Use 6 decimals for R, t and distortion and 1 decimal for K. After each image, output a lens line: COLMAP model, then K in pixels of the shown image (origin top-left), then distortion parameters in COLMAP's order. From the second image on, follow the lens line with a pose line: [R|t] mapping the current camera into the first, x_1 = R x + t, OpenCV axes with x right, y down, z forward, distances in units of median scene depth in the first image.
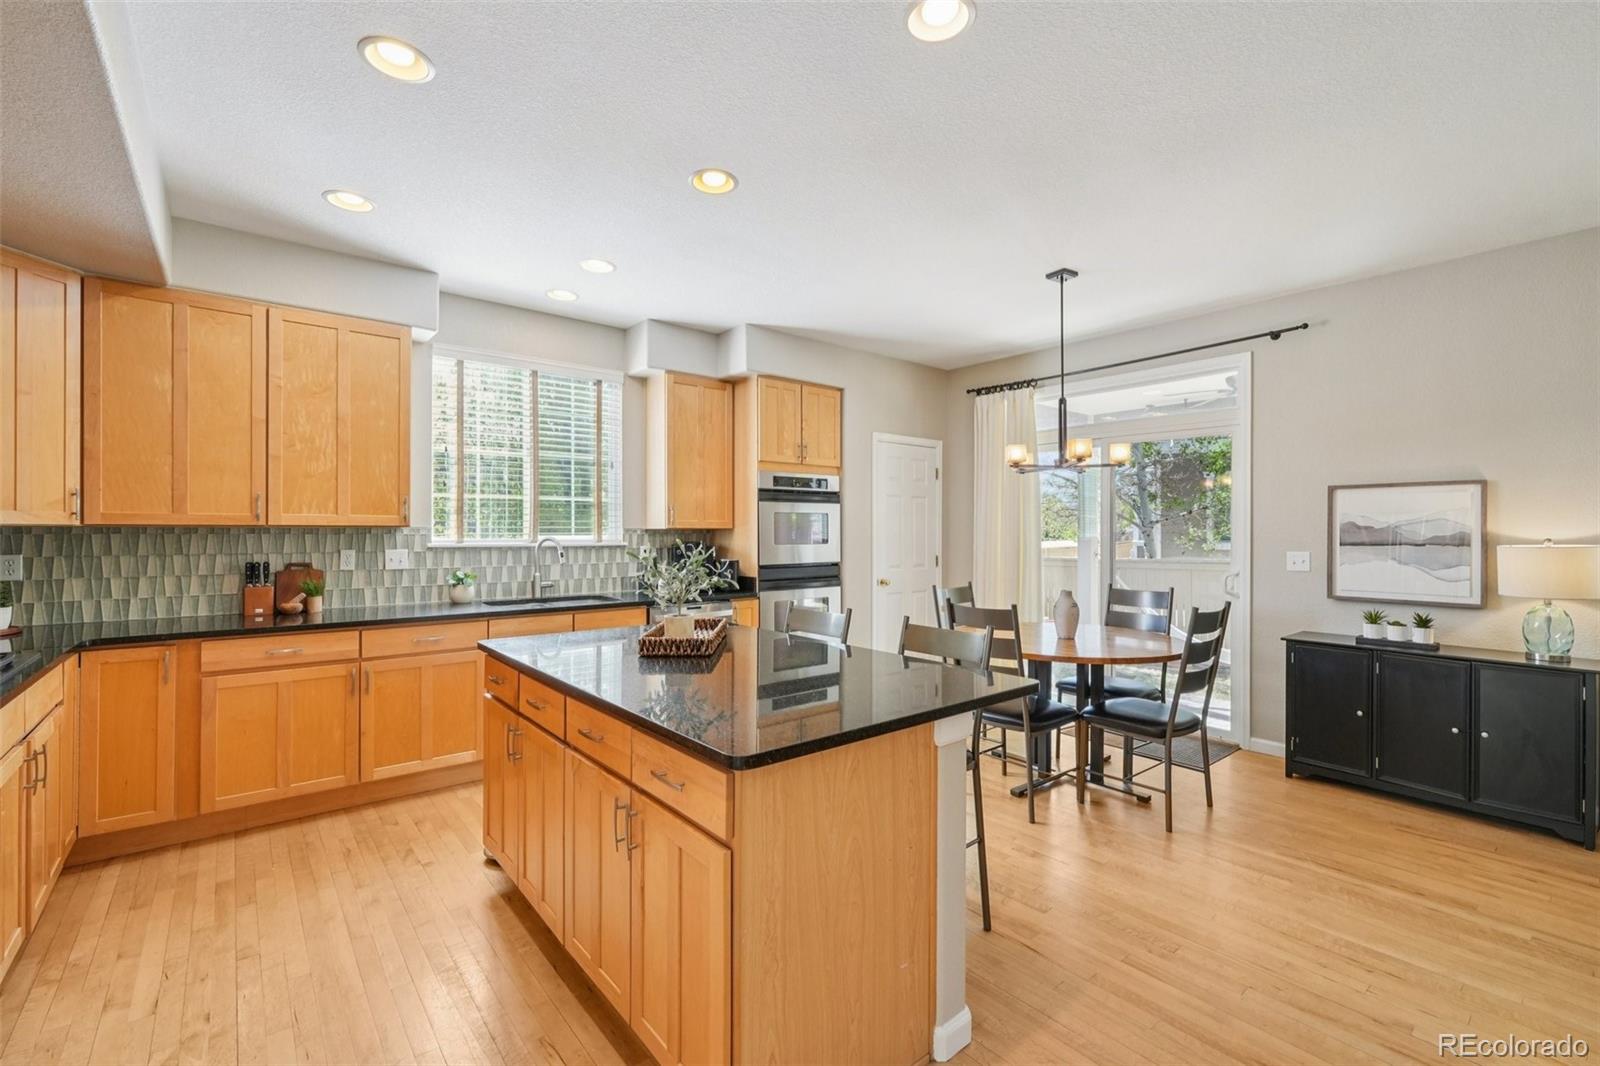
lens RADIAL K [[683.4, 0, 799.3], [0, 683.4, 530.4], [0, 0, 1]] dist [-0.002781, 0.002597]
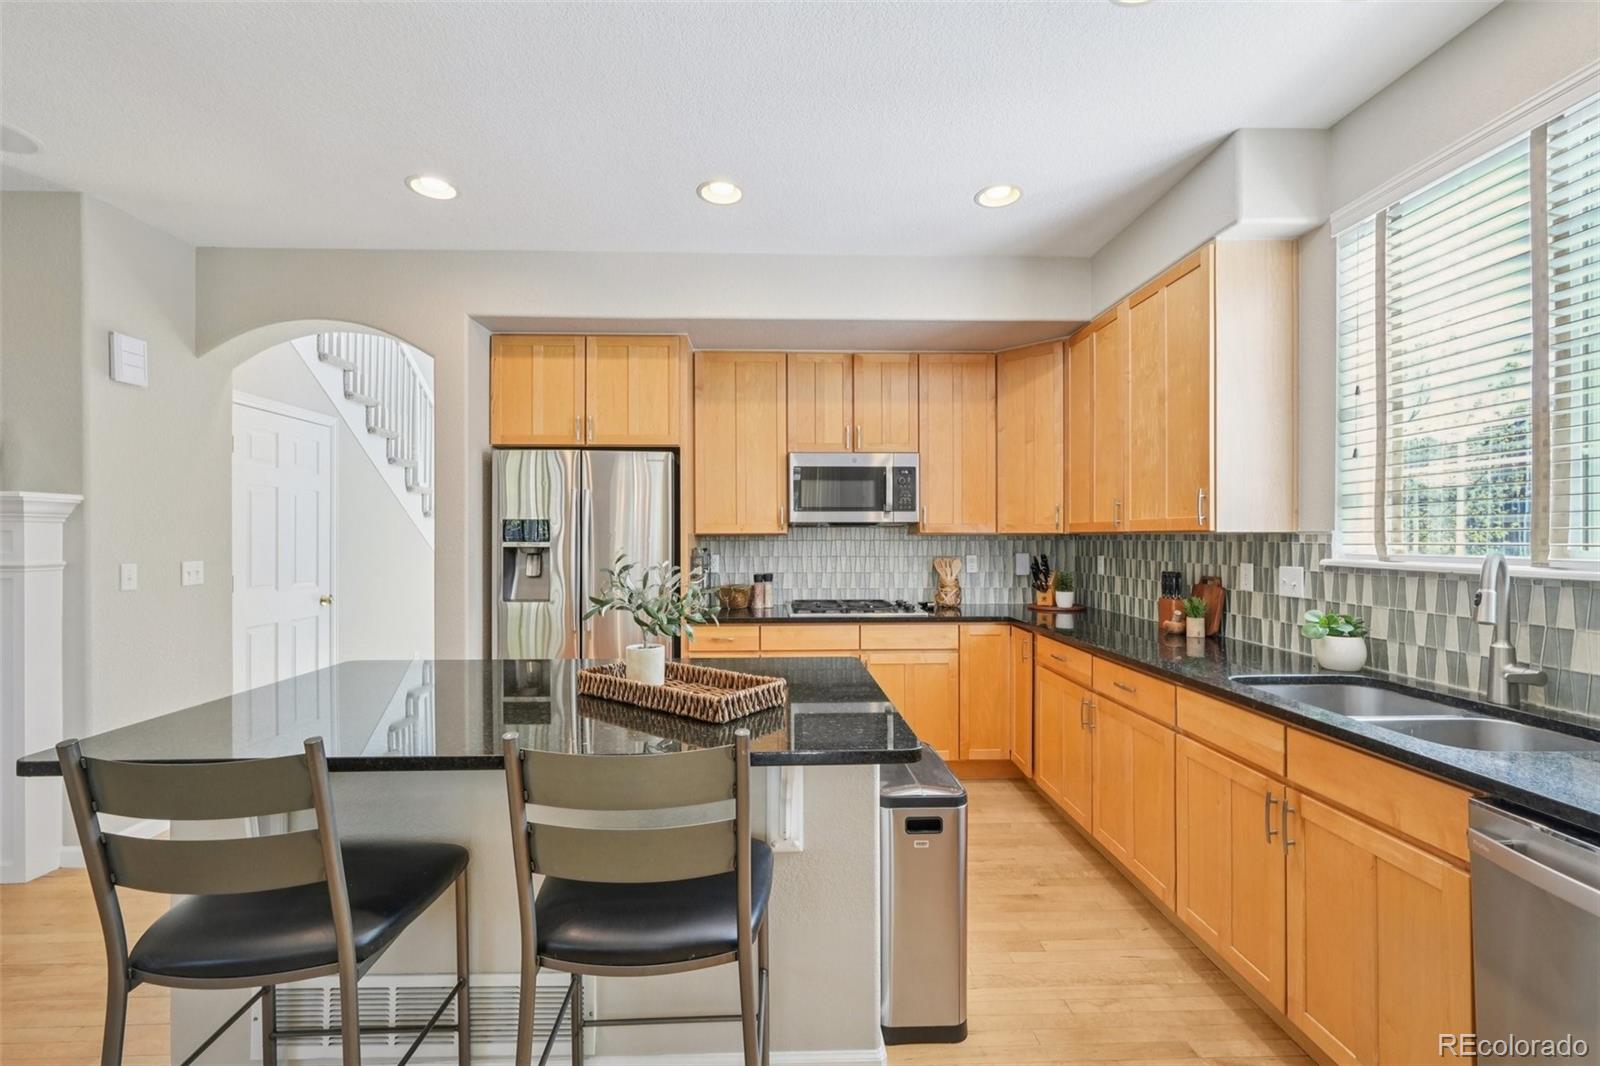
lens RADIAL K [[683.4, 0, 789.5], [0, 683.4, 538.0], [0, 0, 1]] dist [-0.002781, 0.002597]
pose [[-0.615588, -0.002324, -0.788065, 0.211151], [-0.003933, 0.999992, 0.000124, 0.002803], [0.788059, 0.003176, -0.615592, 1.007900]]
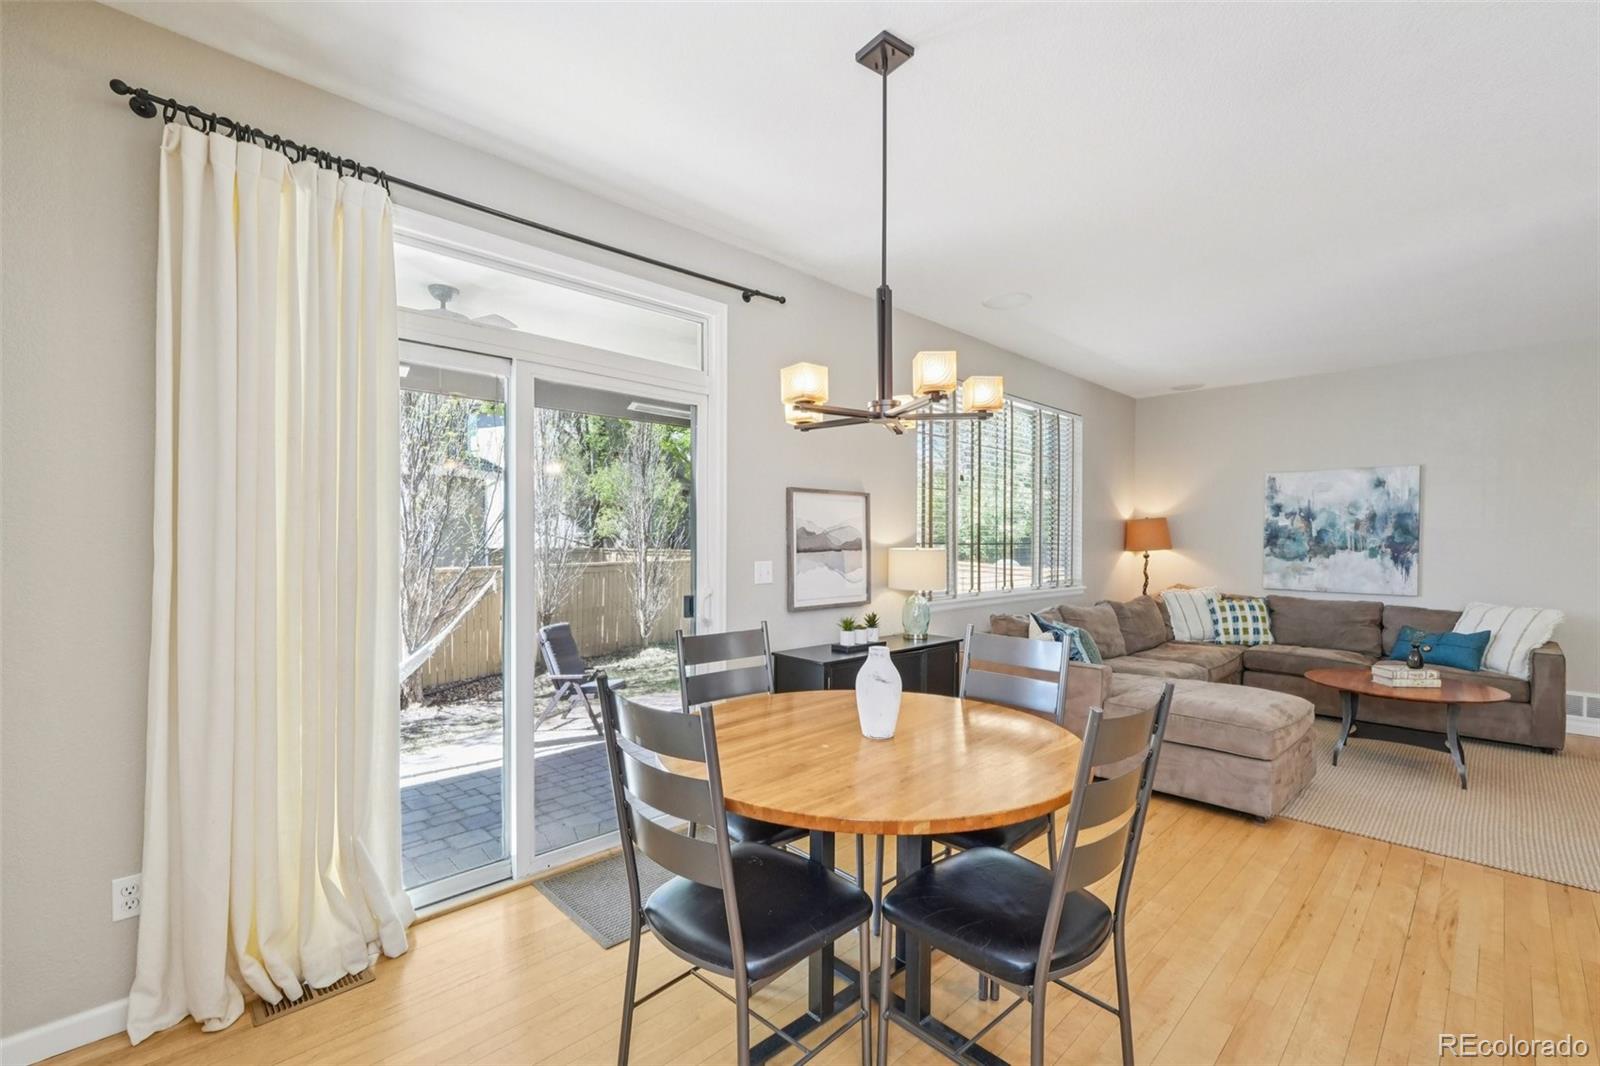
lens RADIAL K [[683.4, 0, 807.7], [0, 683.4, 545.4], [0, 0, 1]] dist [-0.002781, 0.002597]
pose [[-0.076856, -0.007111, 0.997017, -0.130543], [-0.000942, 0.999975, 0.007059, 0.005896], [-0.997042, -0.000397, -0.076860, 1.030090]]
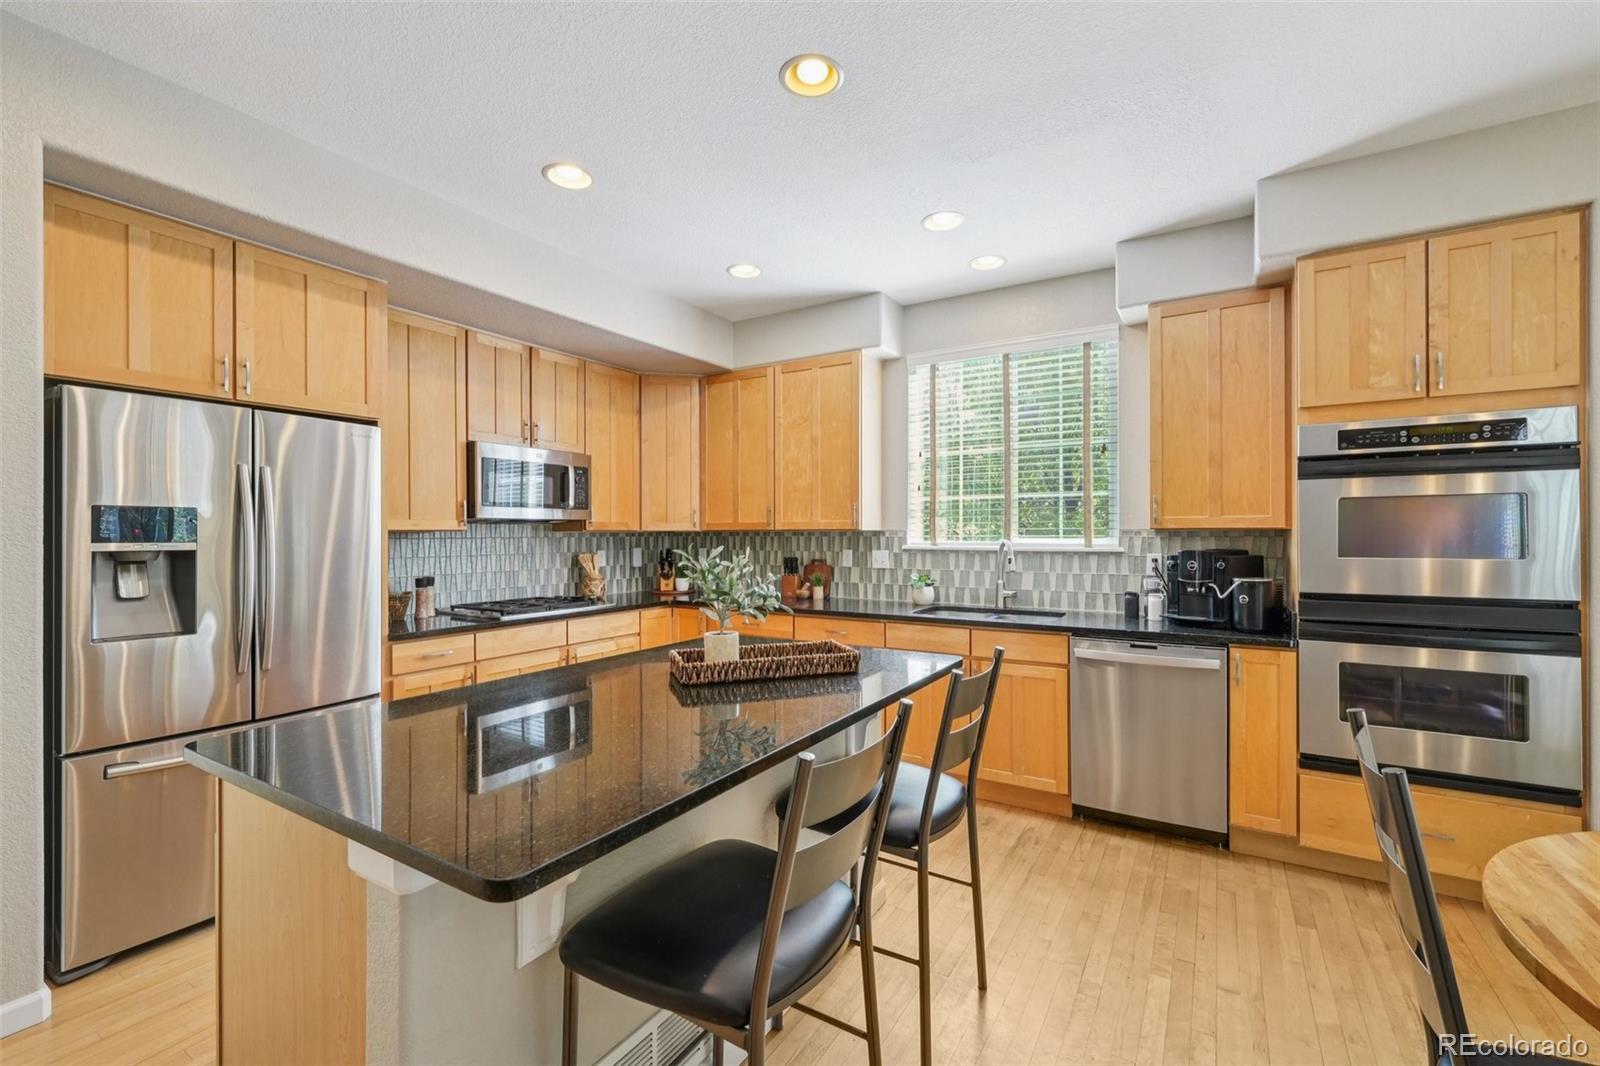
lens RADIAL K [[683.4, 0, 798.5], [0, 683.4, 533.2], [0, 0, 1]] dist [-0.002781, 0.002597]
pose [[0.319200, -0.005428, -0.947672, 0.416536], [0.001314, 0.999985, -0.005285, 0.005581], [0.947687, 0.000442, 0.319202, 0.510560]]
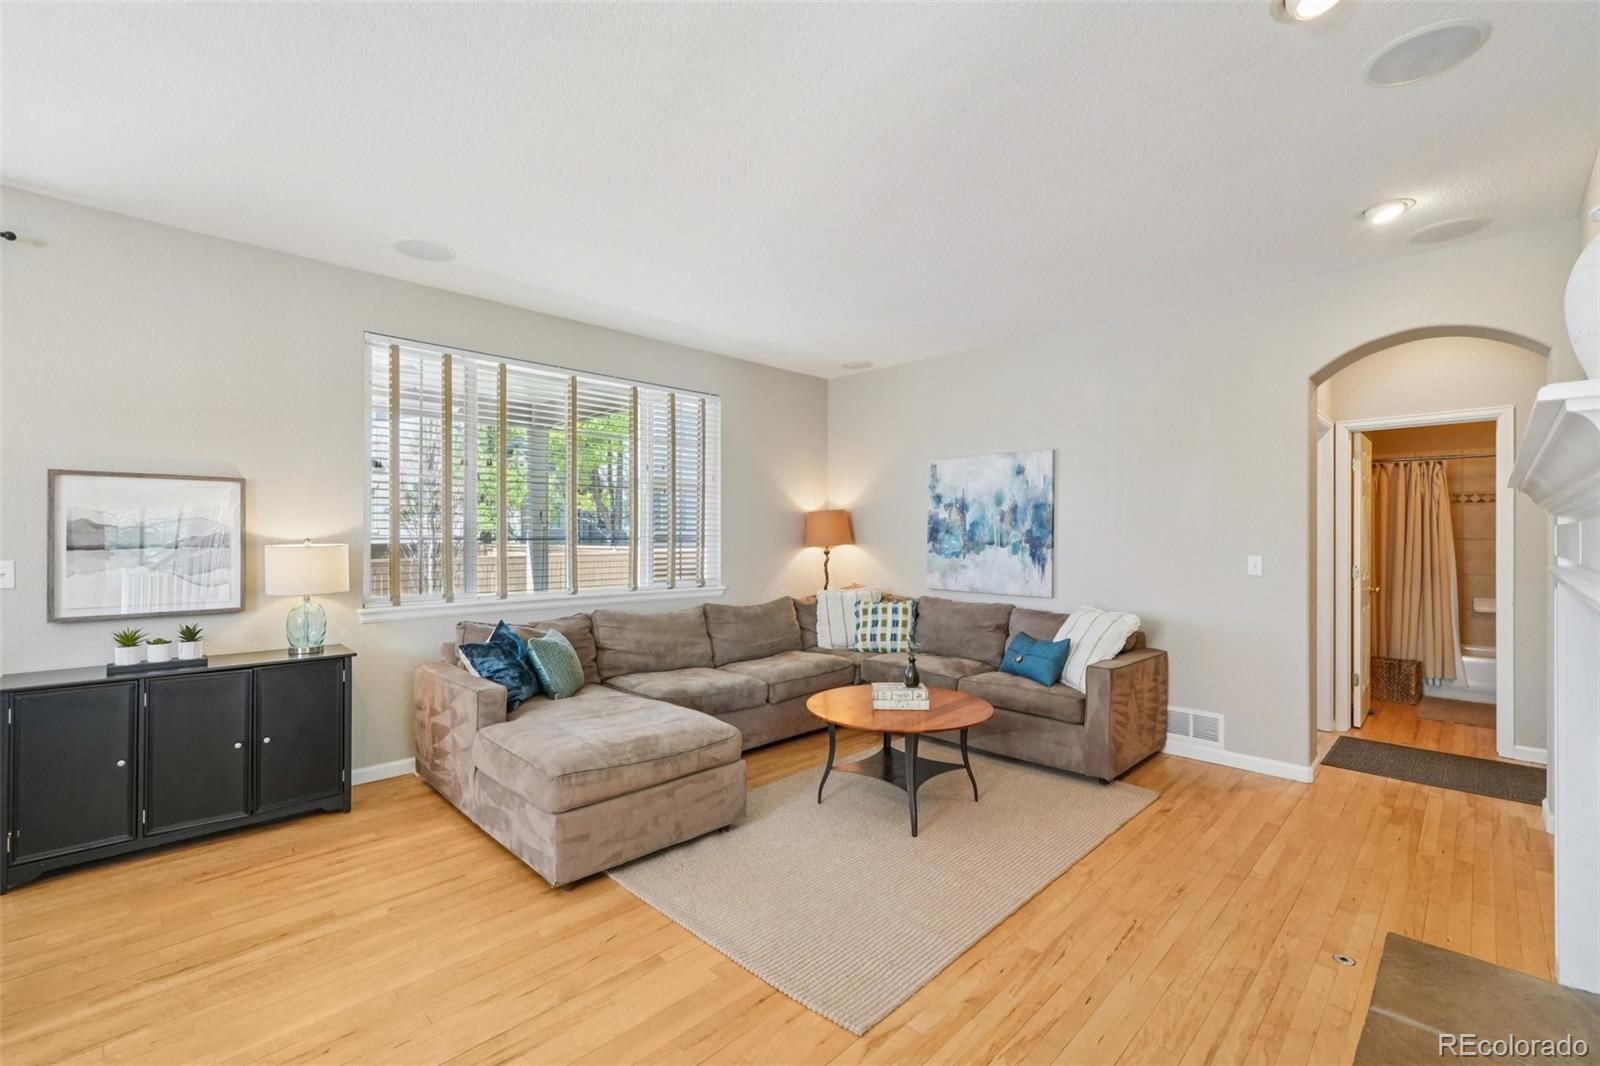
lens RADIAL K [[683.4, 0, 807.4], [0, 683.4, 534.9], [0, 0, 1]] dist [-0.002781, 0.002597]
pose [[-0.089936, 0.001180, 0.995947, -0.027865], [0.000172, 0.999999, -0.001170, 0.006202], [-0.995948, 0.000066, -0.089936, 0.252097]]
